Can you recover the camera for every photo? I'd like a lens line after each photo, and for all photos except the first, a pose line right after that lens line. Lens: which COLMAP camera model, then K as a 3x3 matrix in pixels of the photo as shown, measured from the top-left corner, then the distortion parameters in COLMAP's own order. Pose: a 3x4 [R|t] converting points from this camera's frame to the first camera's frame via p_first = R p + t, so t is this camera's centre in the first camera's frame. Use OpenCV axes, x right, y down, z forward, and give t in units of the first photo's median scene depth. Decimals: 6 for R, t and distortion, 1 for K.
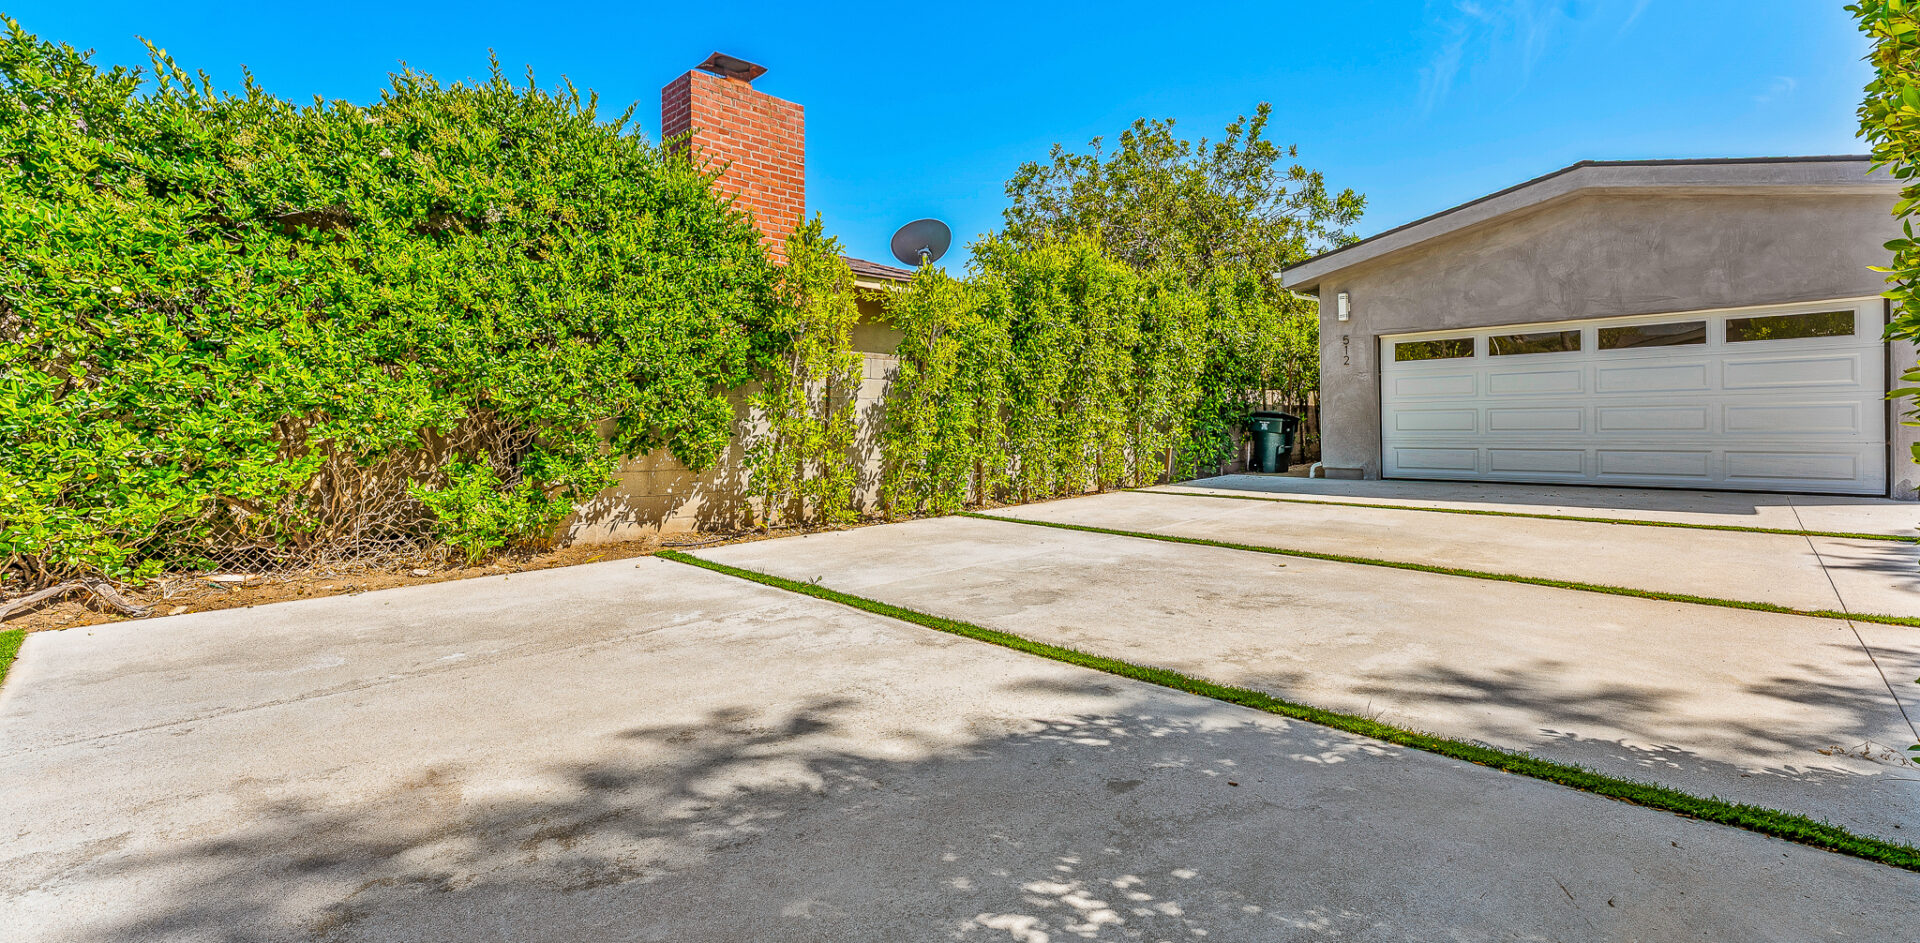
lens RADIAL K [[792.4, 0, 963.3], [0, 792.4, 443.9], [0, 0, 1]] dist [-0.000606, 0.000045]
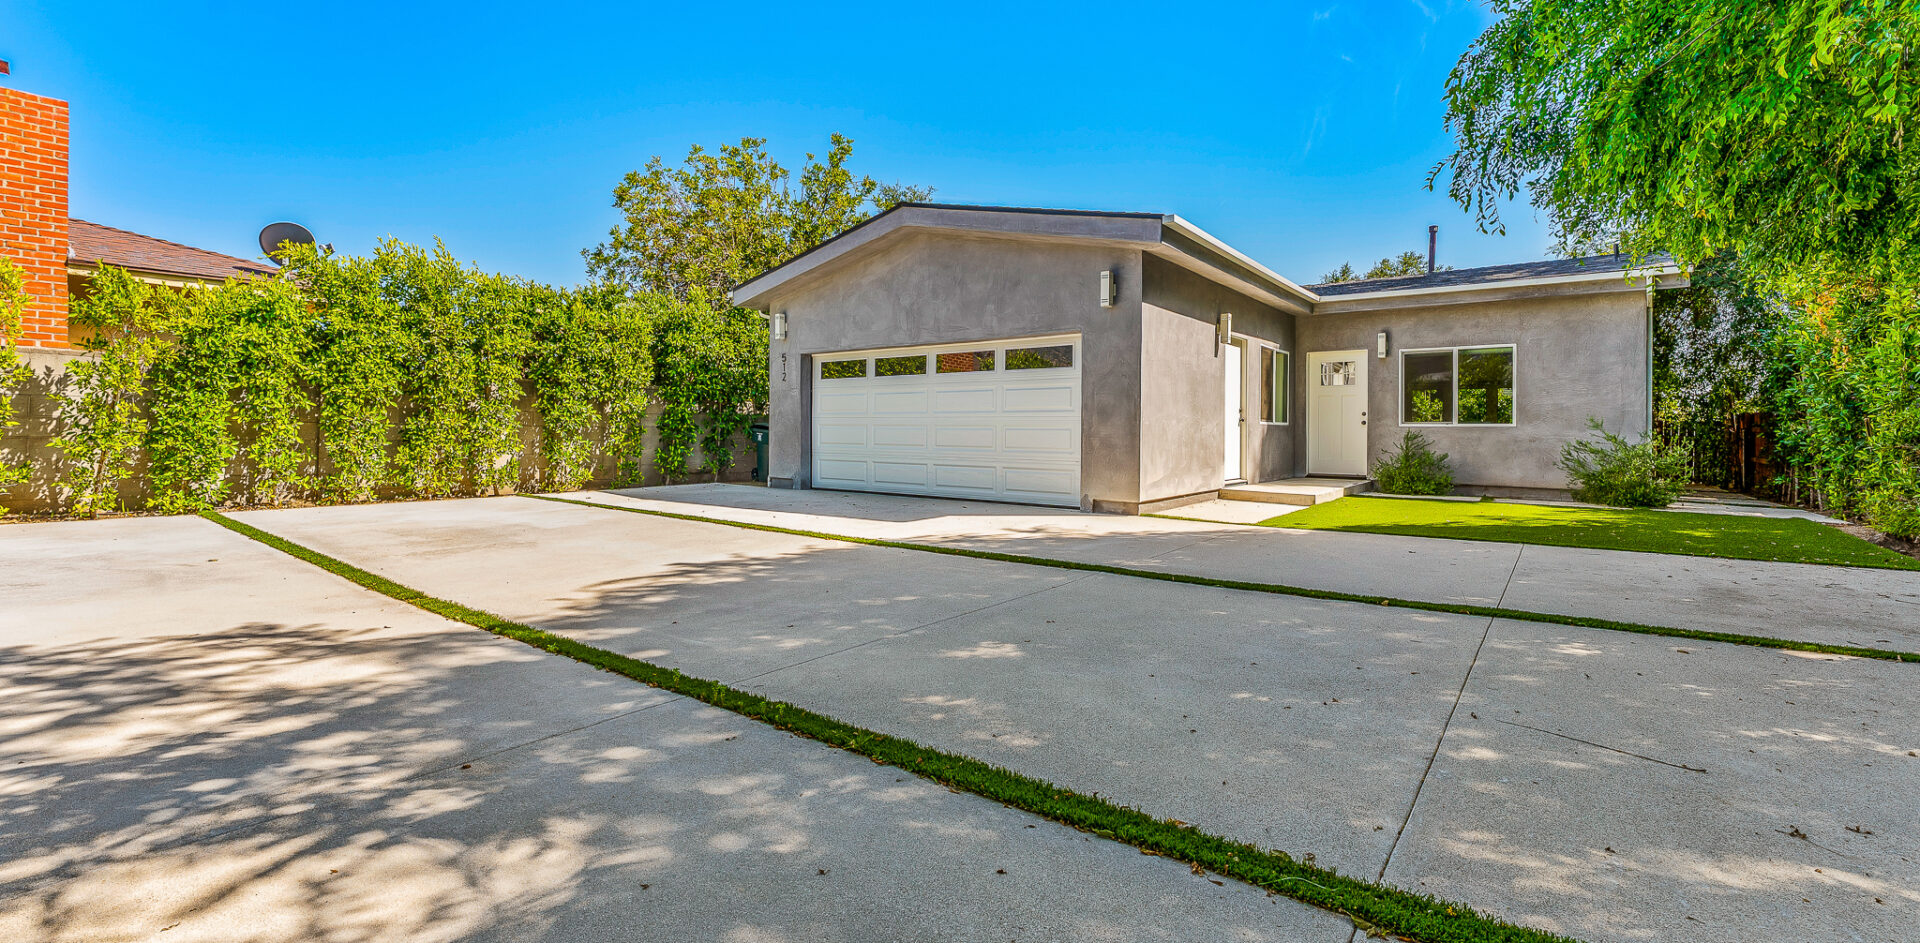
lens RADIAL K [[792.4, 0, 963.3], [0, 792.4, 443.9], [0, 0, 1]] dist [-0.000606, 0.000045]
pose [[0.993144, 0.021698, 0.114867, 0.709276], [-0.020138, 0.999689, -0.014721, -0.005959], [-0.115151, 0.012307, 0.993272, -0.093438]]
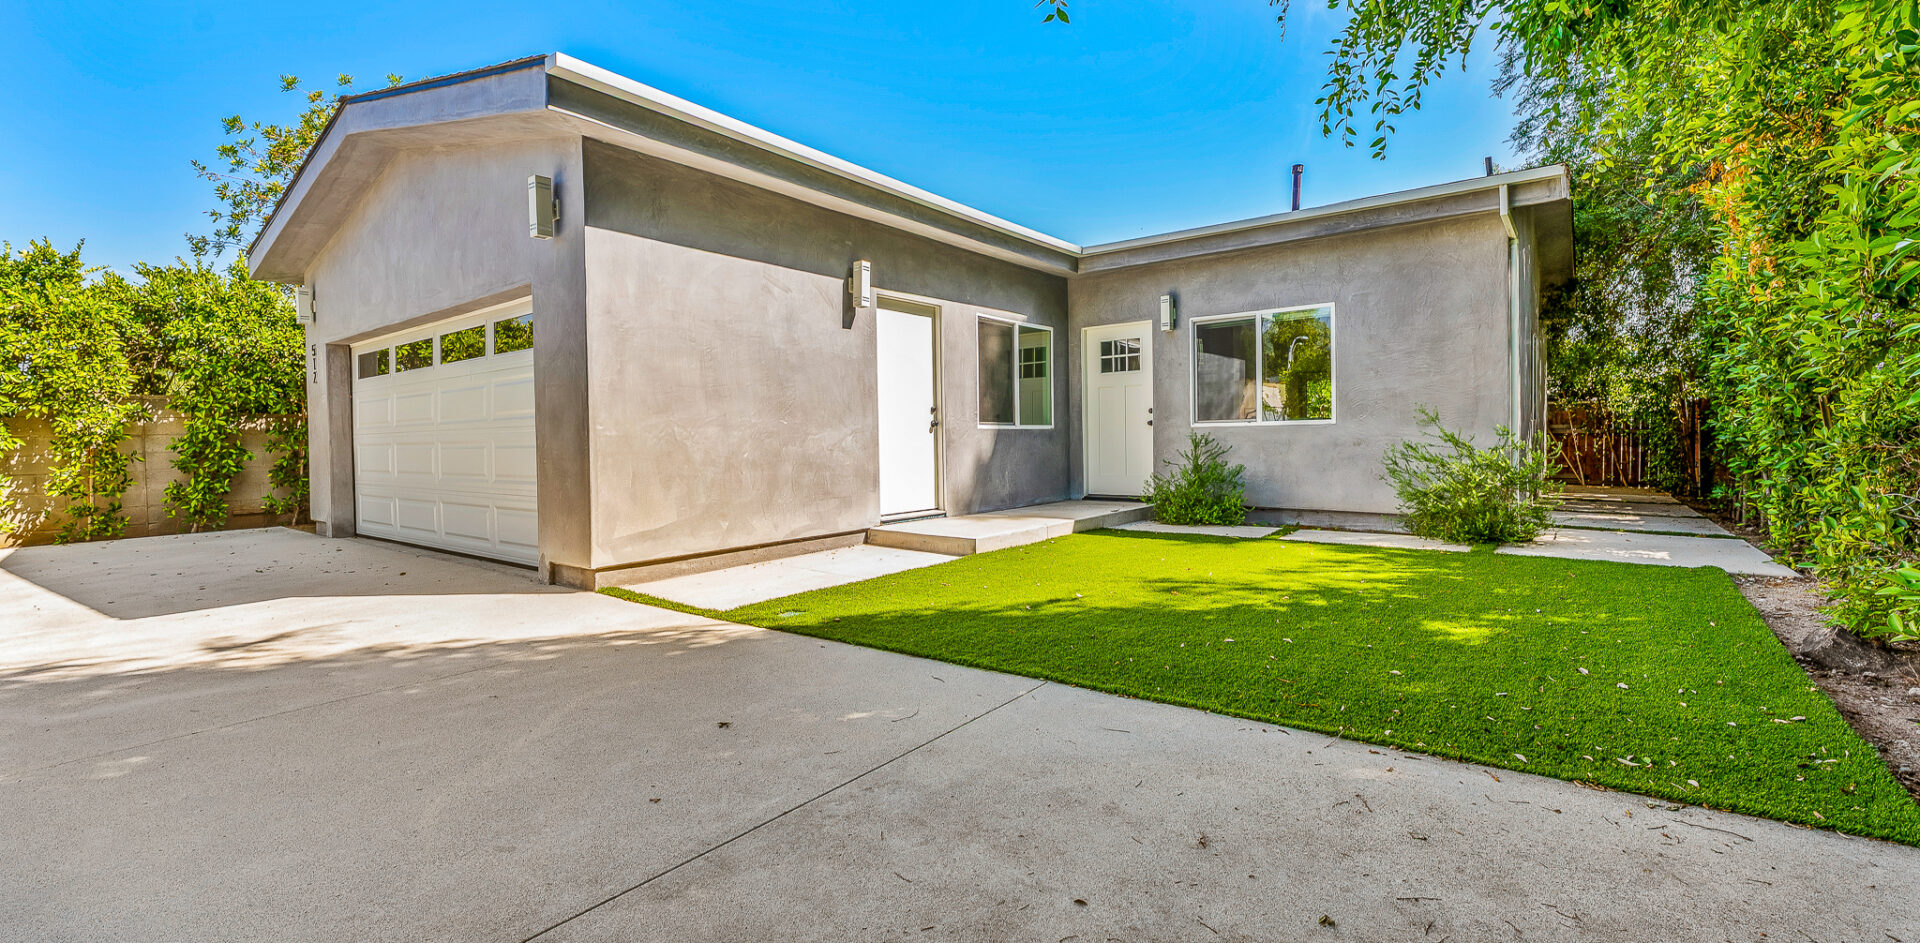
lens RADIAL K [[812.3, 0, 960.0], [0, 812.3, 471.5], [0, 0, 1]] dist [0.000754, -0.000230]
pose [[0.992786, -0.005210, 0.119788, 1.174636], [0.004297, 0.999960, 0.007878, -0.024672], [-0.119824, -0.007307, 0.992768, 0.200904]]
